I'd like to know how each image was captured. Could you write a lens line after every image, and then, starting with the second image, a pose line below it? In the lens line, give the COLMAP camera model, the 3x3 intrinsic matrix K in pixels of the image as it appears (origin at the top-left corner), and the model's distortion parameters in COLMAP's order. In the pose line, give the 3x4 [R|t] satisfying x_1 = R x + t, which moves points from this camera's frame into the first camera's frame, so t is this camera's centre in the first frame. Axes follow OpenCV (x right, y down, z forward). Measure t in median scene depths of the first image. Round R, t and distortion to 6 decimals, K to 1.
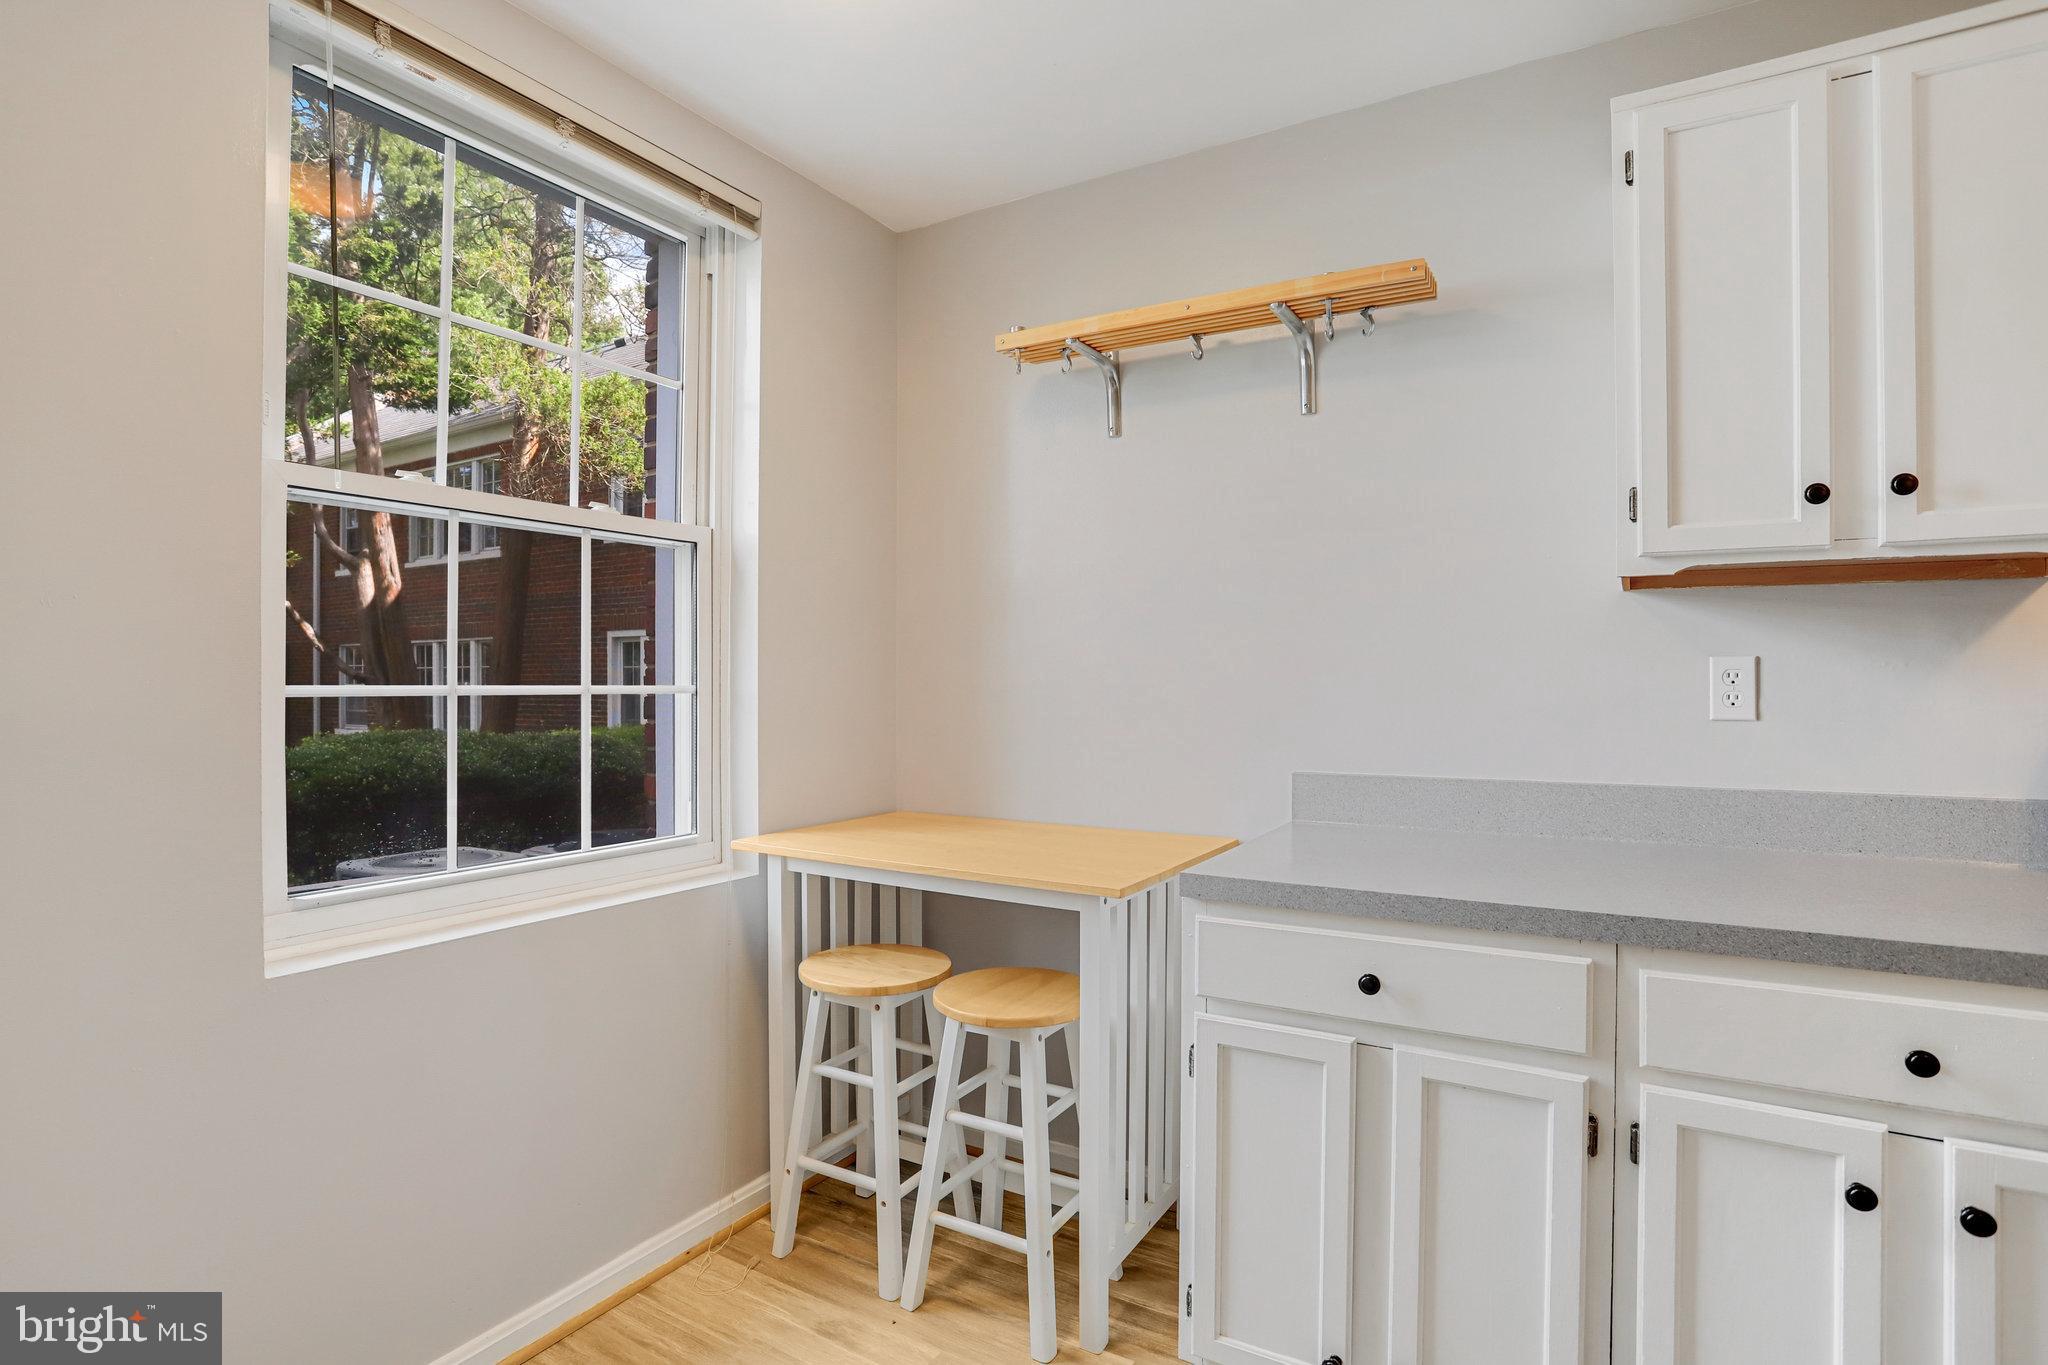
lens RADIAL K [[1012.2, 0, 1016.8], [0, 1012.2, 676.2], [0, 0, 1]] dist [-0.057227, 0.025139]
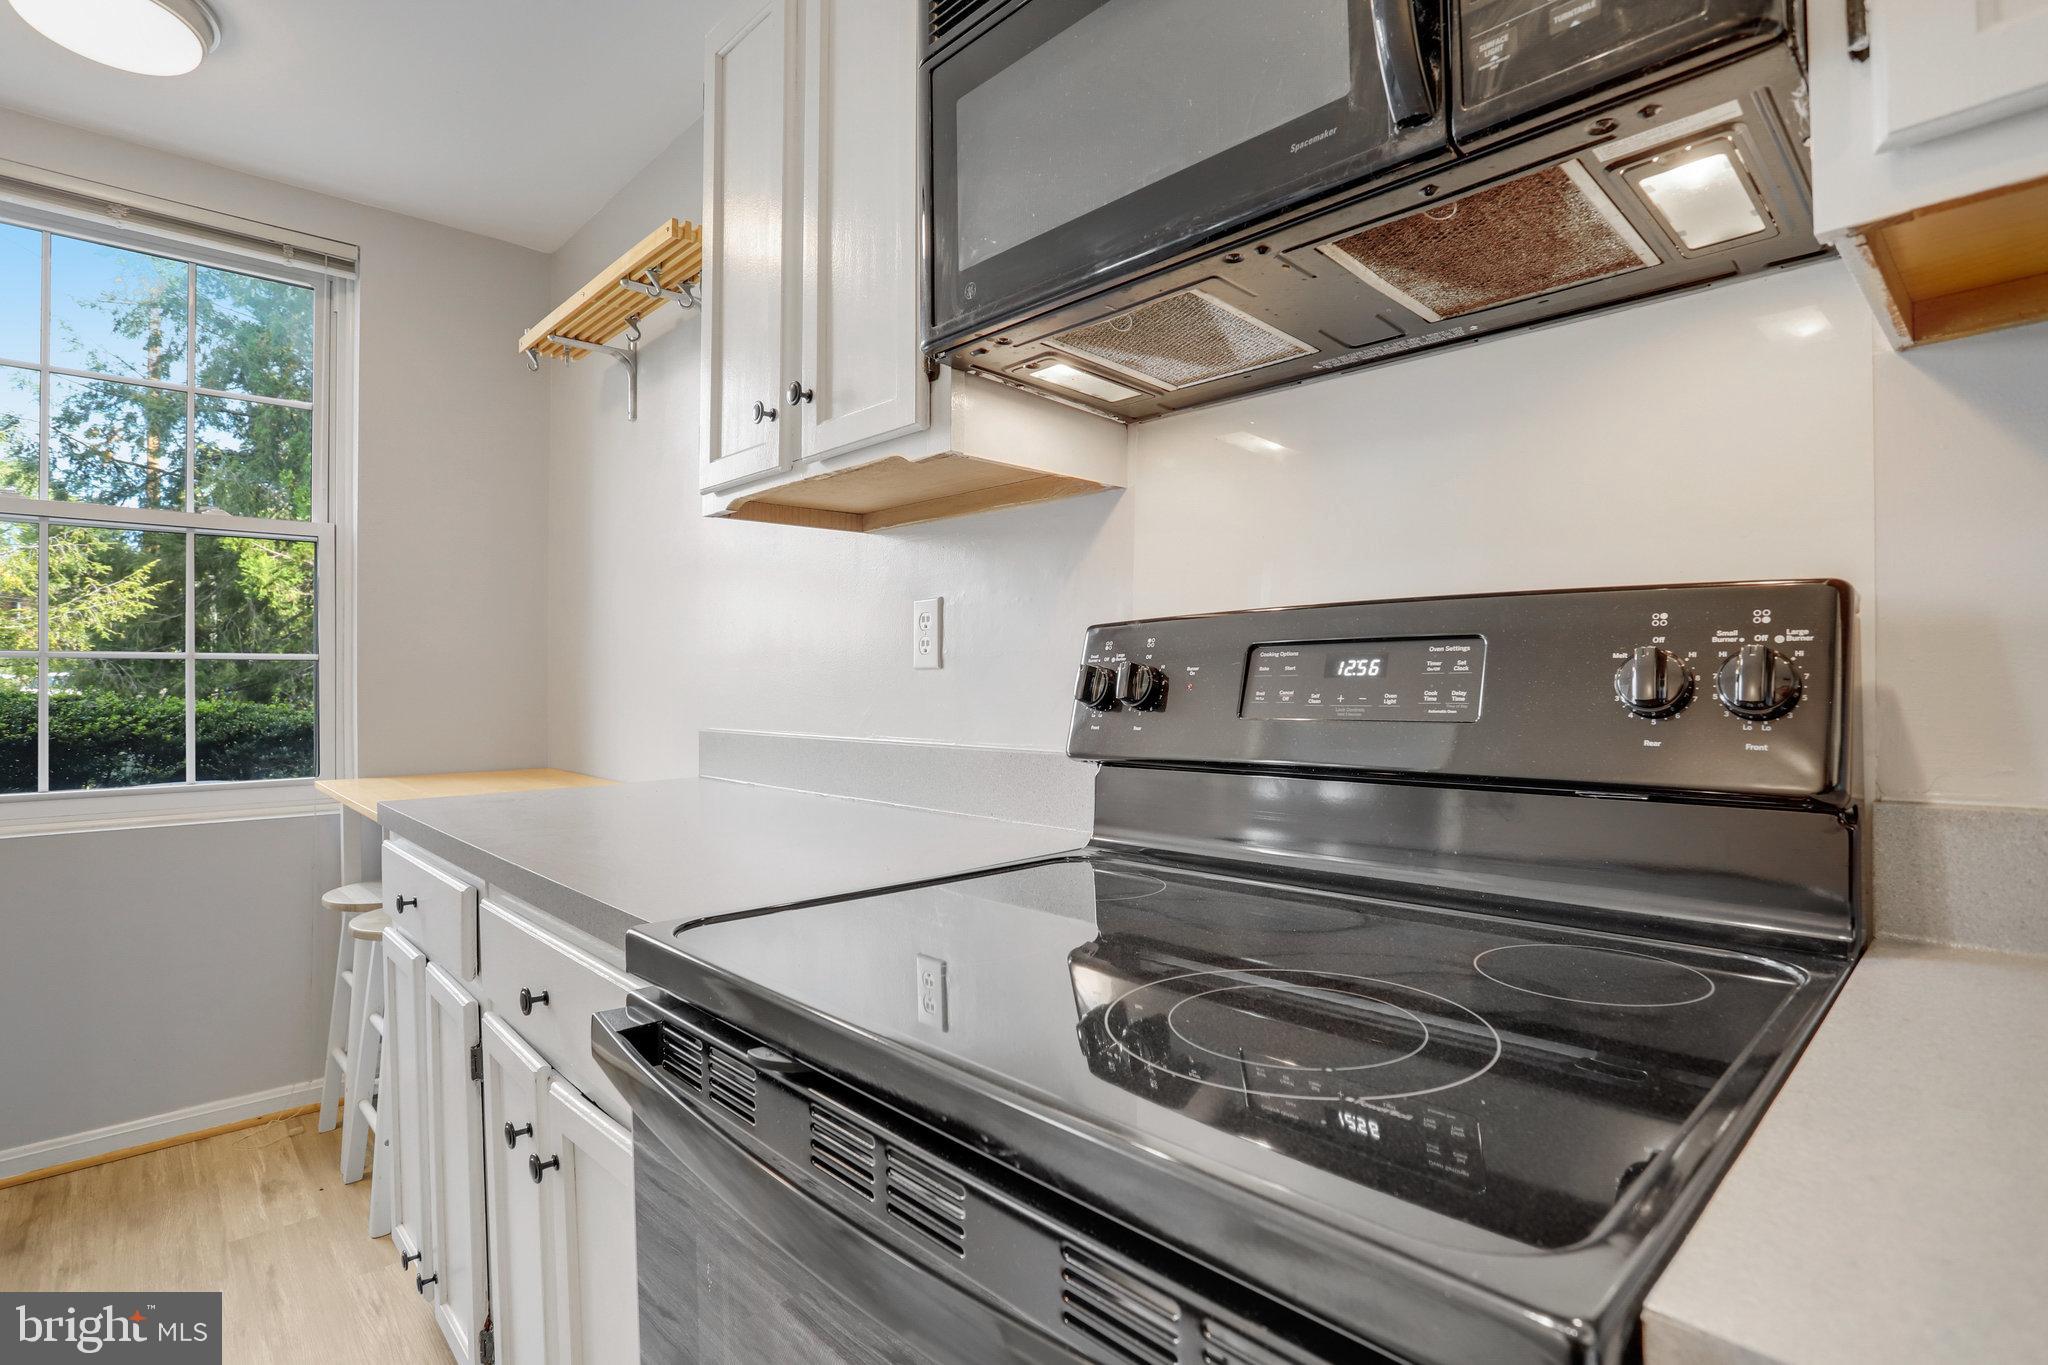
lens RADIAL K [[985.7, 0, 1021.8], [0, 985.7, 673.0], [0, 0, 1]] dist [-0.046900, 0.017183]
pose [[0.960444, -0.006276, -0.278403, 0.963685], [0.006129, 0.999980, -0.001399, 0.045709], [0.278406, -0.000363, 0.960463, 0.137175]]
